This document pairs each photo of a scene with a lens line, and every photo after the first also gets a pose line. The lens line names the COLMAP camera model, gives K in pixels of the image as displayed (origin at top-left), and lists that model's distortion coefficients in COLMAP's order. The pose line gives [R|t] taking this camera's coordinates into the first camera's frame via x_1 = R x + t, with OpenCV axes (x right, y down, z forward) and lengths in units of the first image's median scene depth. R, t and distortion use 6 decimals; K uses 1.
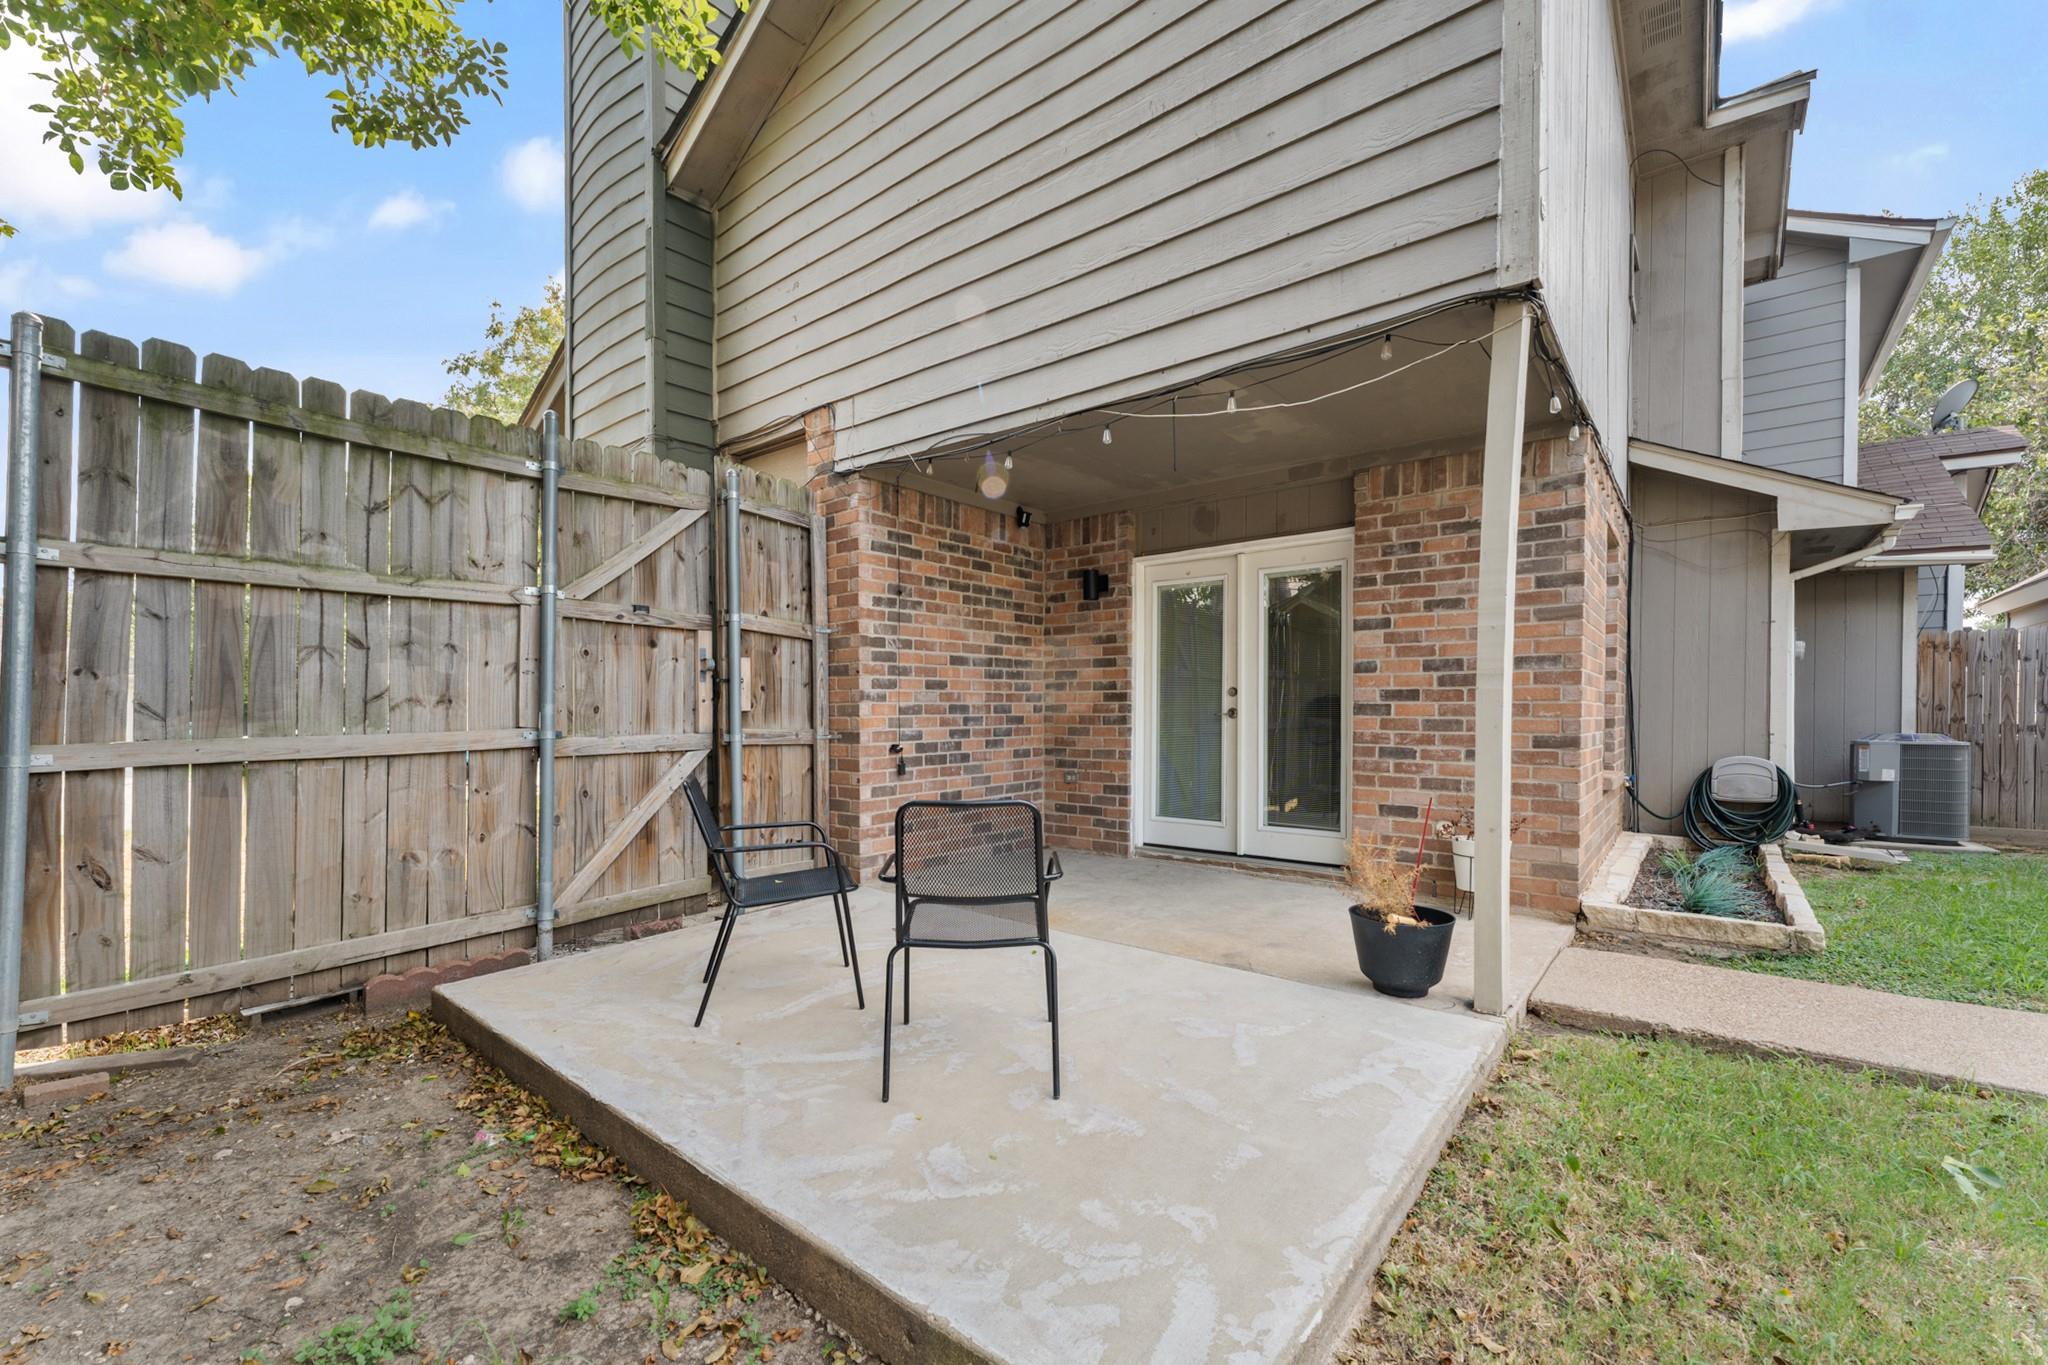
lens RADIAL K [[842.7, 0, 1025.7], [0, 842.7, 703.7], [0, 0, 1]] dist [-0.001749, -0.000010]
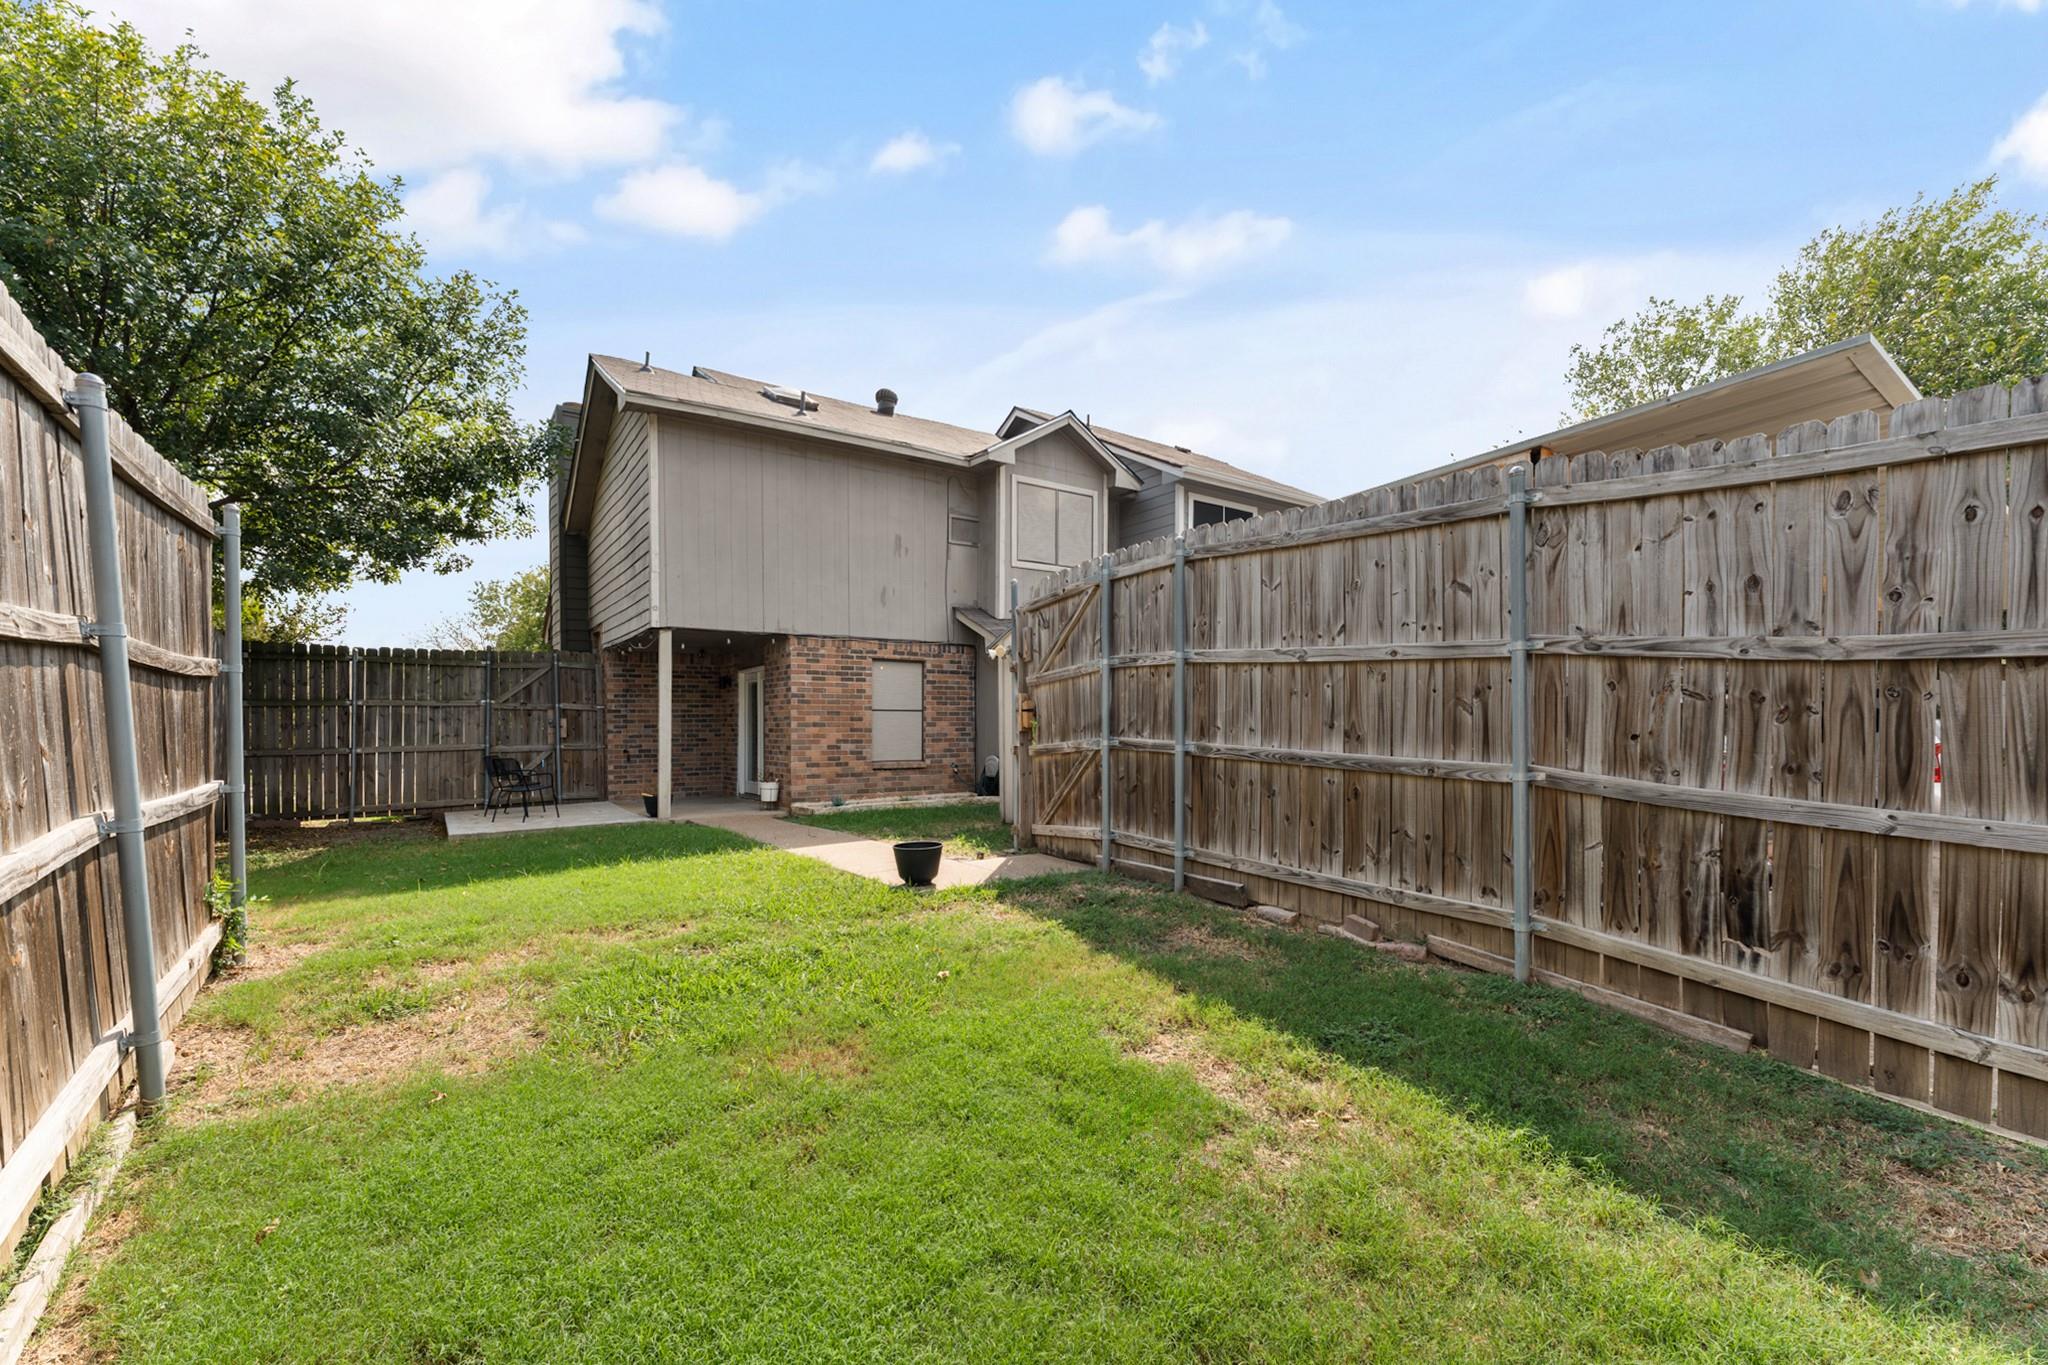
lens RADIAL K [[842.7, 0, 1023.8], [0, 842.7, 700.7], [0, 0, 1]] dist [-0.001749, -0.000010]
pose [[0.968668, -0.005109, -0.248306, 0.973362], [0.003007, 0.999956, -0.008844, -0.044307], [0.248340, 0.007821, 0.968641, -0.708009]]
